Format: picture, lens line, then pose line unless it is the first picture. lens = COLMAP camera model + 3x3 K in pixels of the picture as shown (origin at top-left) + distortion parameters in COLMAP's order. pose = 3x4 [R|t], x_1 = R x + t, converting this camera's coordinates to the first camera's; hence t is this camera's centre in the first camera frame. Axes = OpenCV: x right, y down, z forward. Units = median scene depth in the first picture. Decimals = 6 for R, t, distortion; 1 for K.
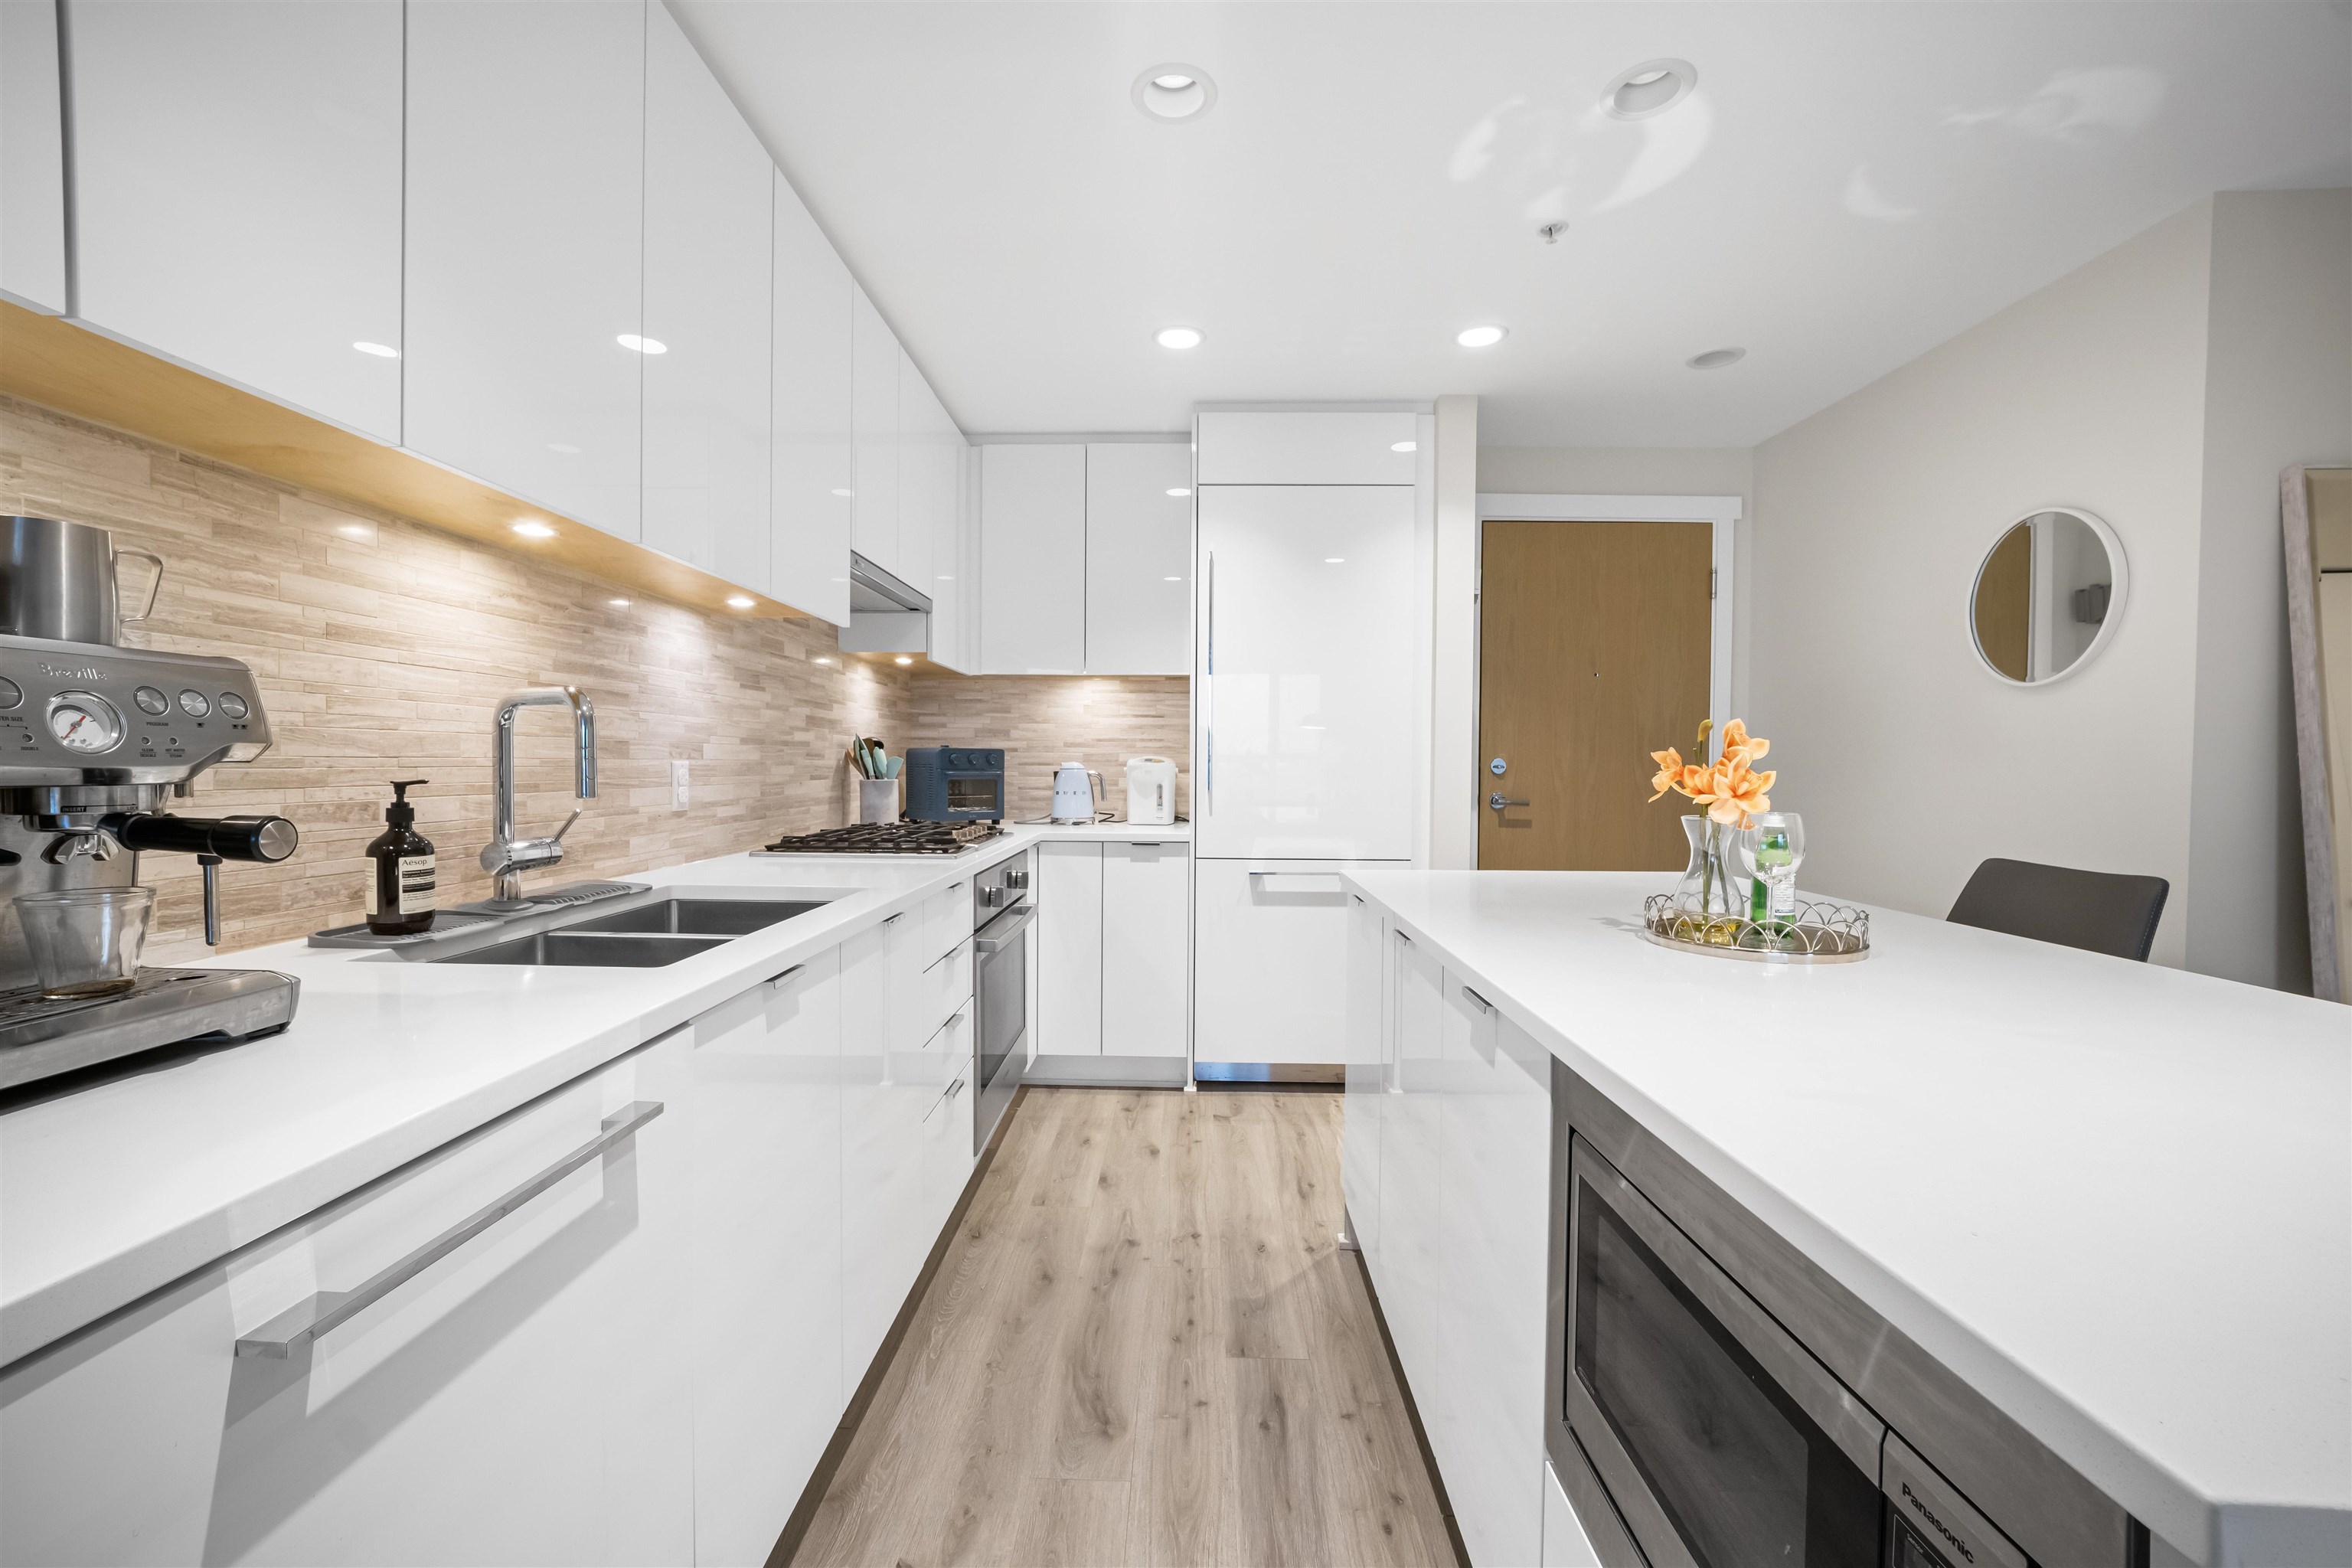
lens RADIAL K [[947.6, 0, 1173.1], [0, 947.6, 779.1], [0, 0, 1]] dist [-0.021309, 0.005839]
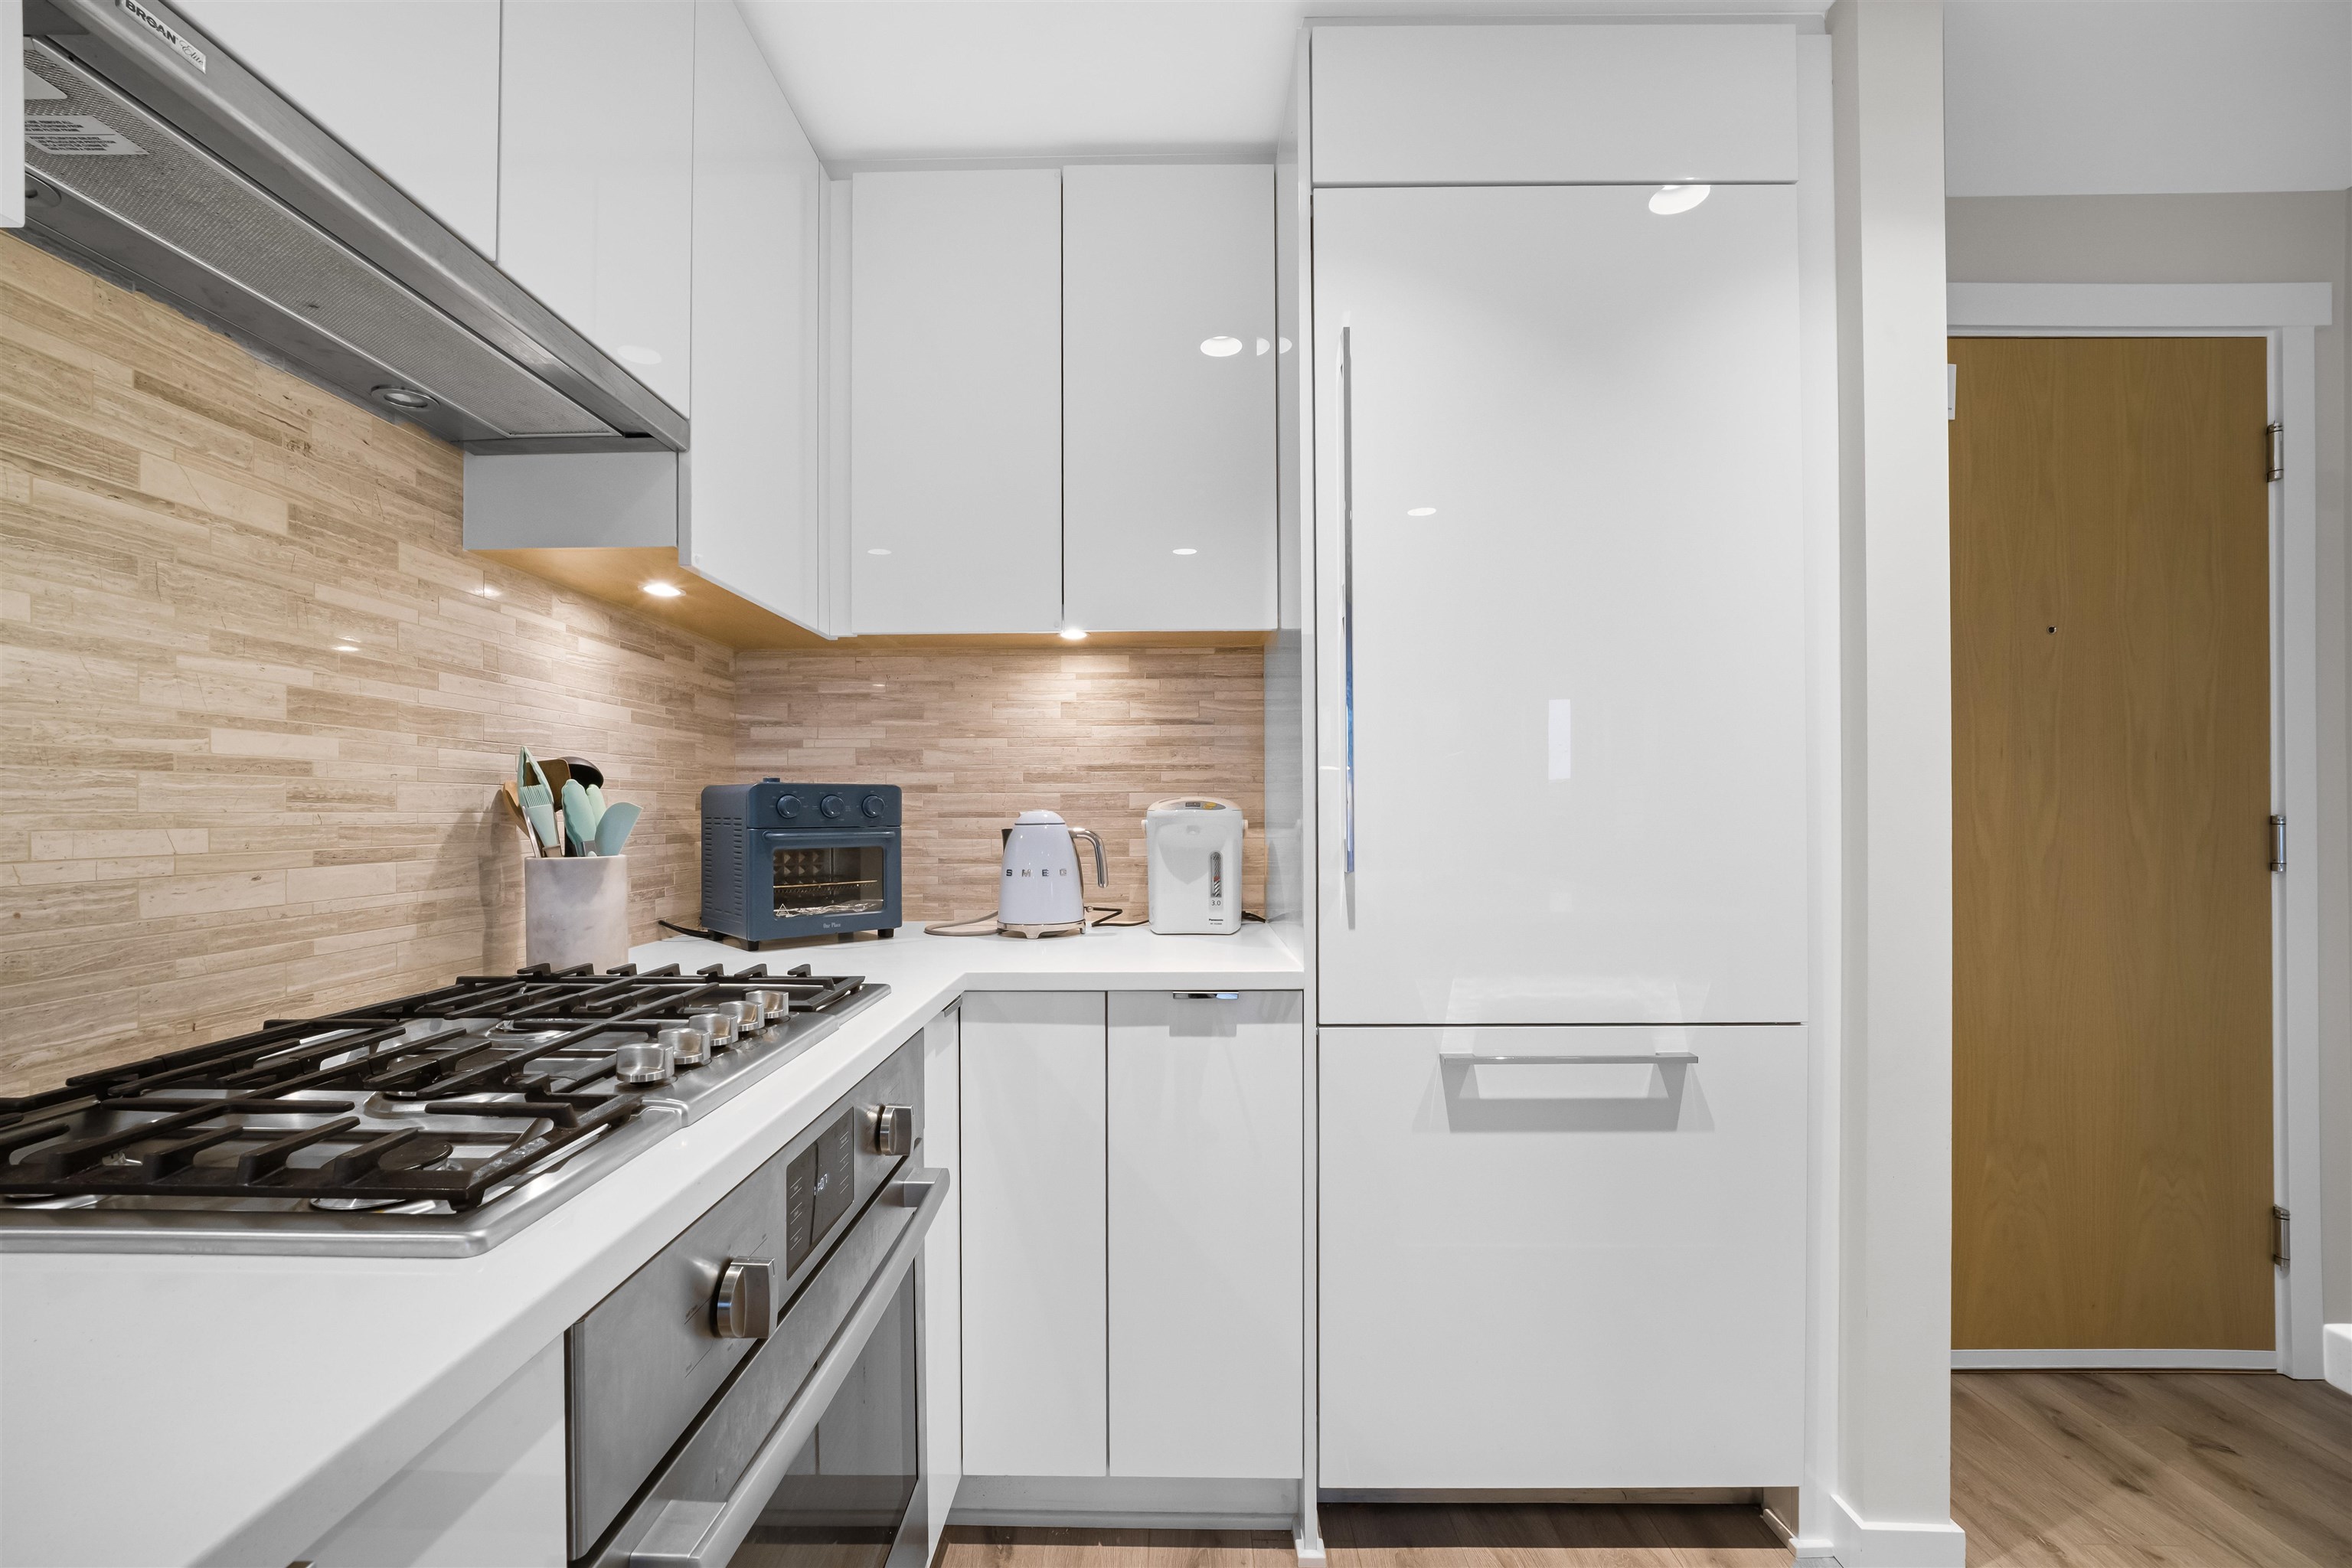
lens RADIAL K [[981.4, 0, 1168.8], [0, 981.4, 793.3], [0, 0, 1]] dist [-0.022494, 0.006187]
pose [[0.999853, -0.010866, 0.013261, -0.050390], [0.011322, 0.999331, -0.034779, -0.009156], [-0.012874, 0.034924, 0.999307, 0.540404]]
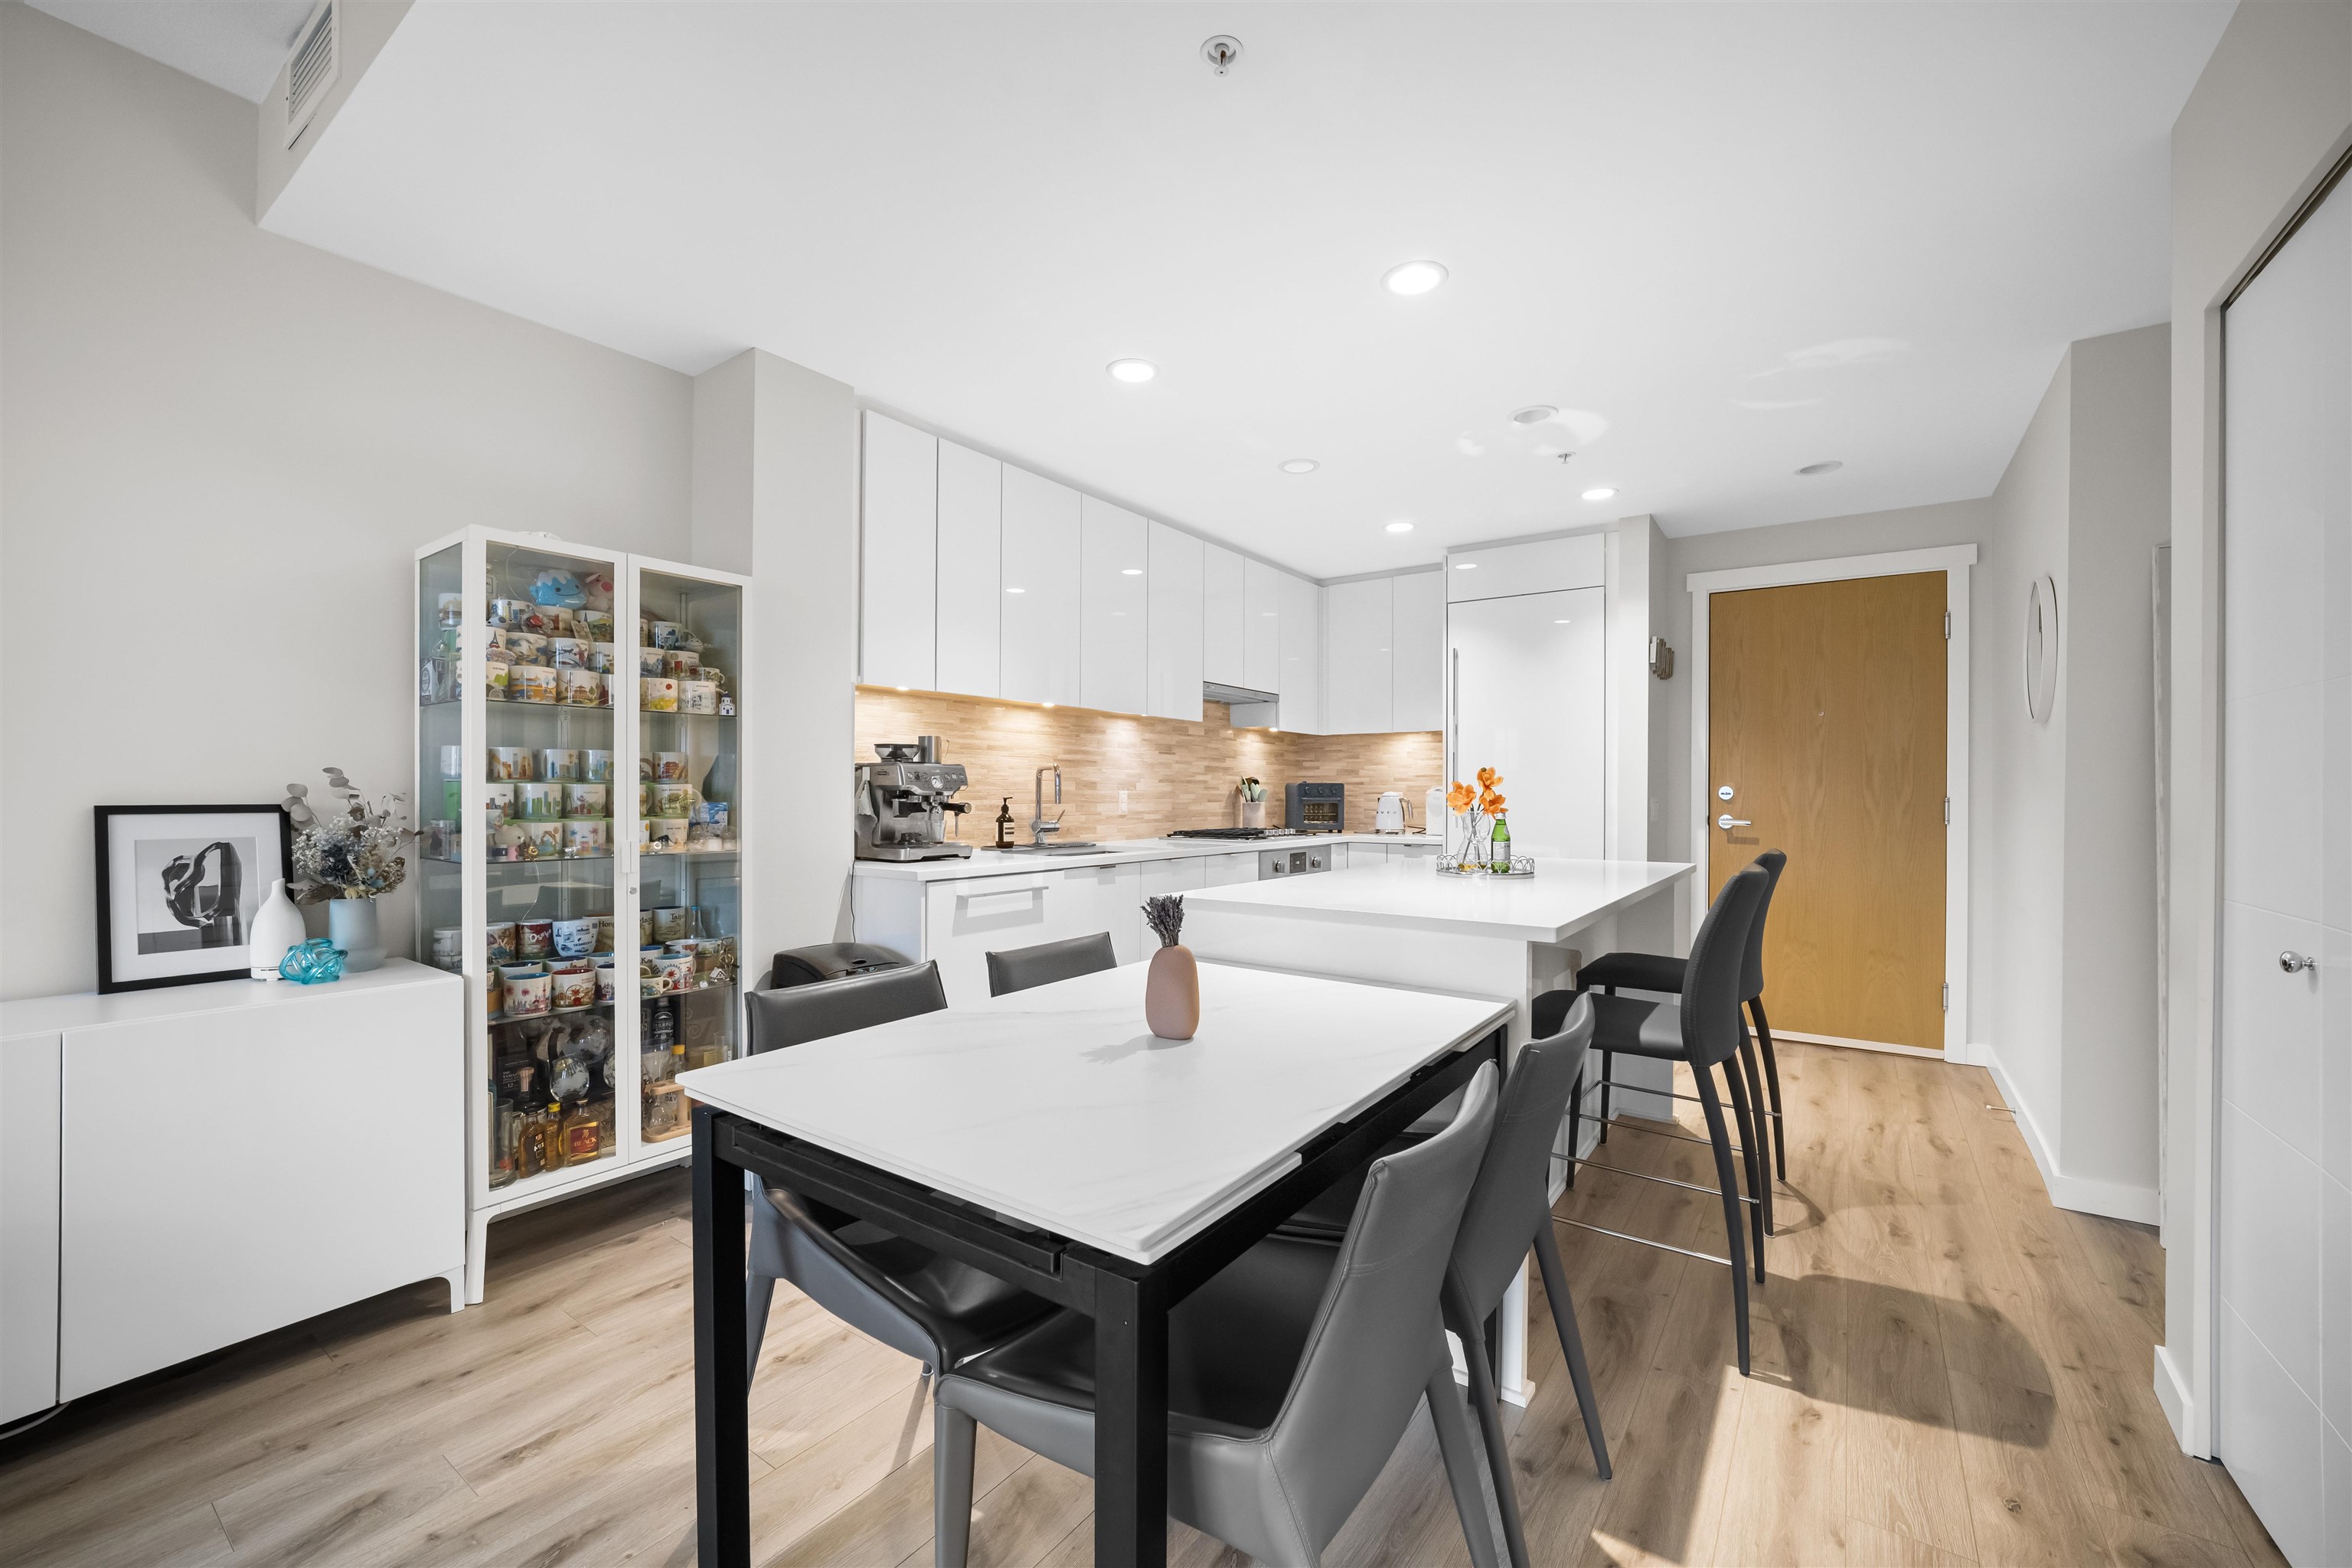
lens RADIAL K [[947.6, 0, 1173.1], [0, 947.6, 779.1], [0, 0, 1]] dist [-0.021309, 0.005839]
pose [[0.828772, -0.012349, -0.559450, 0.489263], [-0.007026, 0.999448, -0.032470, 0.014140], [0.559542, 0.030841, 0.828228, -0.450033]]
